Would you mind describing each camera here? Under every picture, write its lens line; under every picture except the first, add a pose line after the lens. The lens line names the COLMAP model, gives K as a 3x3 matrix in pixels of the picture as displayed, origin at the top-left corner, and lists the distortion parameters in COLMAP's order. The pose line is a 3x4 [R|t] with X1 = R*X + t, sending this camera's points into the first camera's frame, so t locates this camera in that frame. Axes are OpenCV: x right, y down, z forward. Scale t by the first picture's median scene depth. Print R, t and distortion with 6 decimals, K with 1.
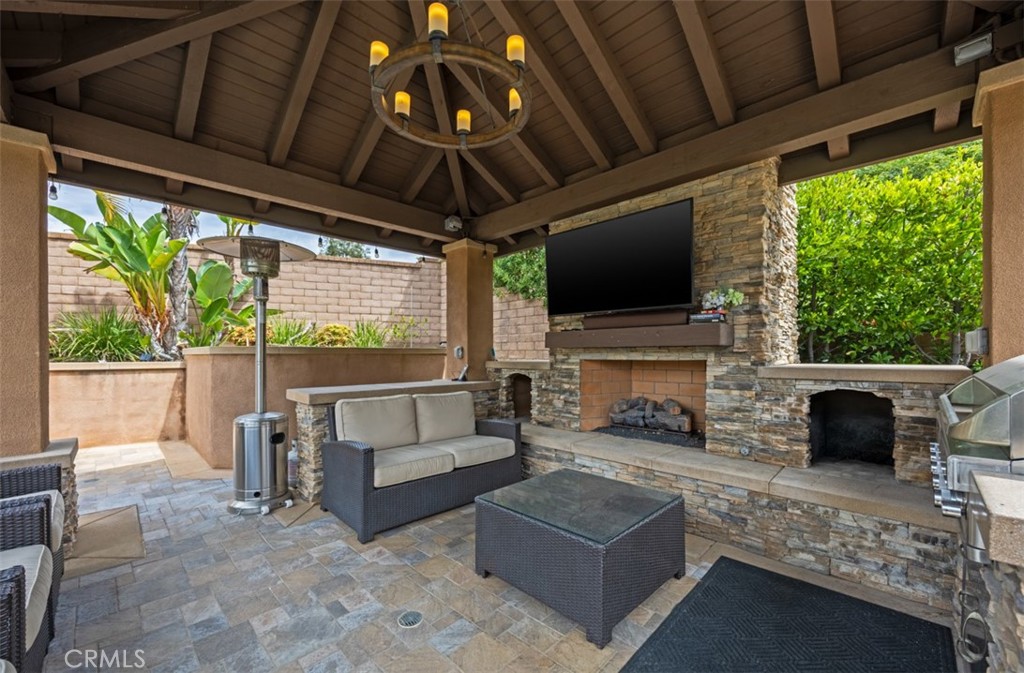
lens RADIAL K [[381.1, 0, 516.2], [0, 381.1, 356.7], [0, 0, 1]] dist [-0.000106, -0.000035]
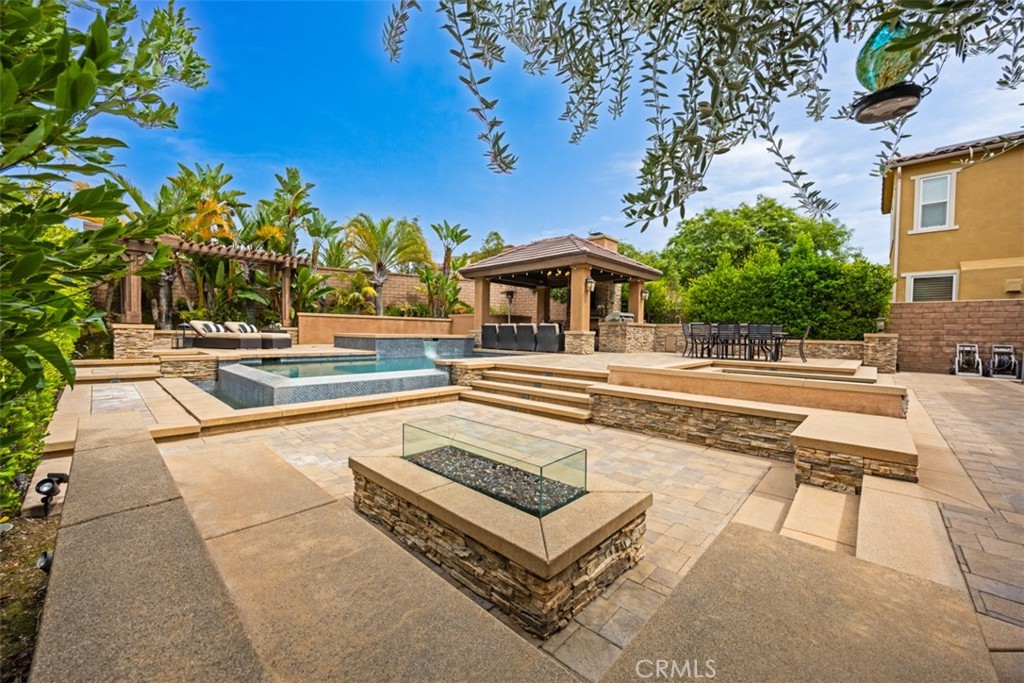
lens RADIAL K [[396.0, 0, 505.2], [0, 396.0, 344.5], [0, 0, 1]] dist [-0.000852, -0.000109]
pose [[0.999669, 0.022800, -0.011891, -0.363556], [-0.022511, 0.999460, 0.023927, 0.138059], [0.012430, -0.023651, 0.999643, -2.274952]]
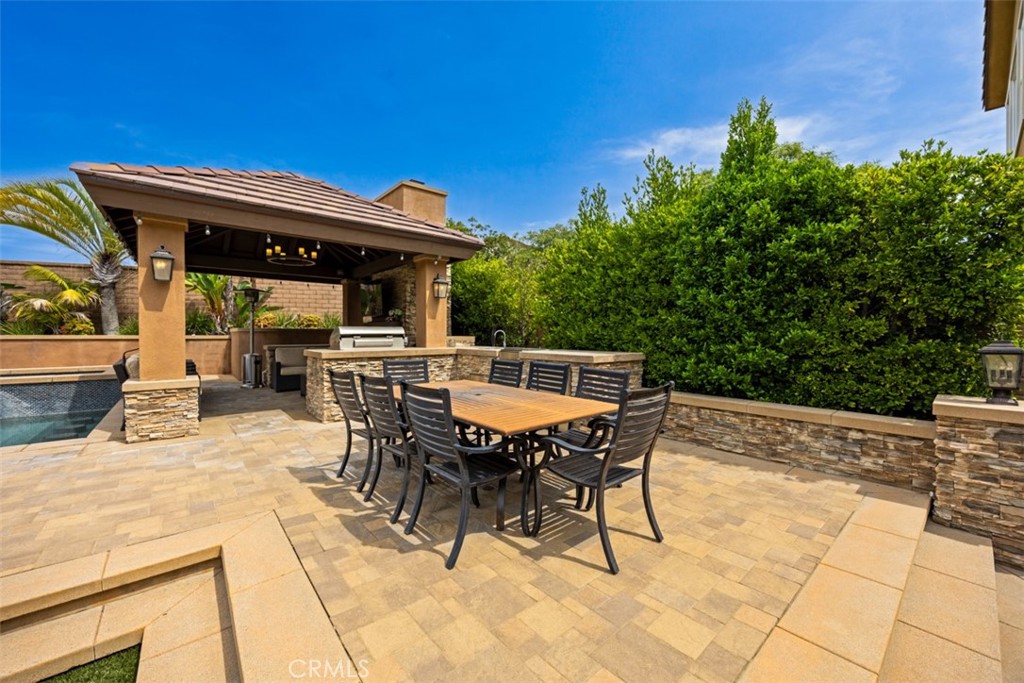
lens RADIAL K [[395.5, 0, 512.0], [0, 395.5, 341.5], [0, 0, 1]] dist [0.001420, 0.000227]
pose [[0.992659, 0.009154, -0.120603, 0.871516], [-0.007830, 0.999904, 0.011449, 0.009622], [0.120696, -0.010421, 0.992635, -0.909139]]
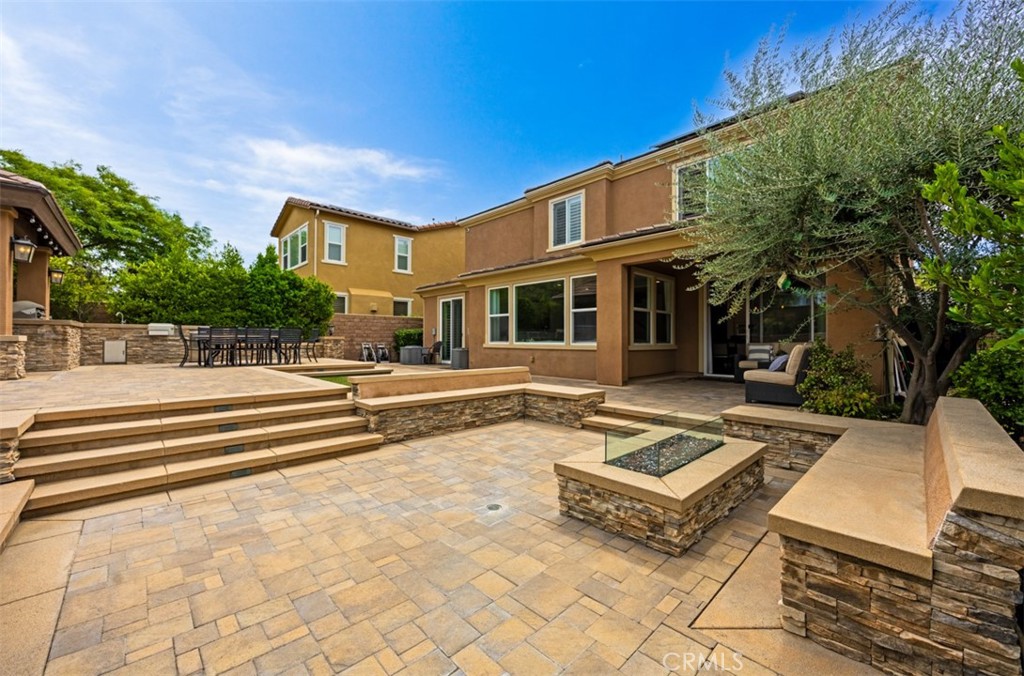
lens RADIAL K [[392.9, 0, 512.0], [0, 392.9, 338.0], [0, 0, 1]] dist [-0.000793, -0.000031]
pose [[0.055156, 0.011689, 0.998409, -0.998153], [0.002040, 0.999928, -0.011819, 0.131257], [-0.998476, 0.002689, 0.055128, -1.615292]]
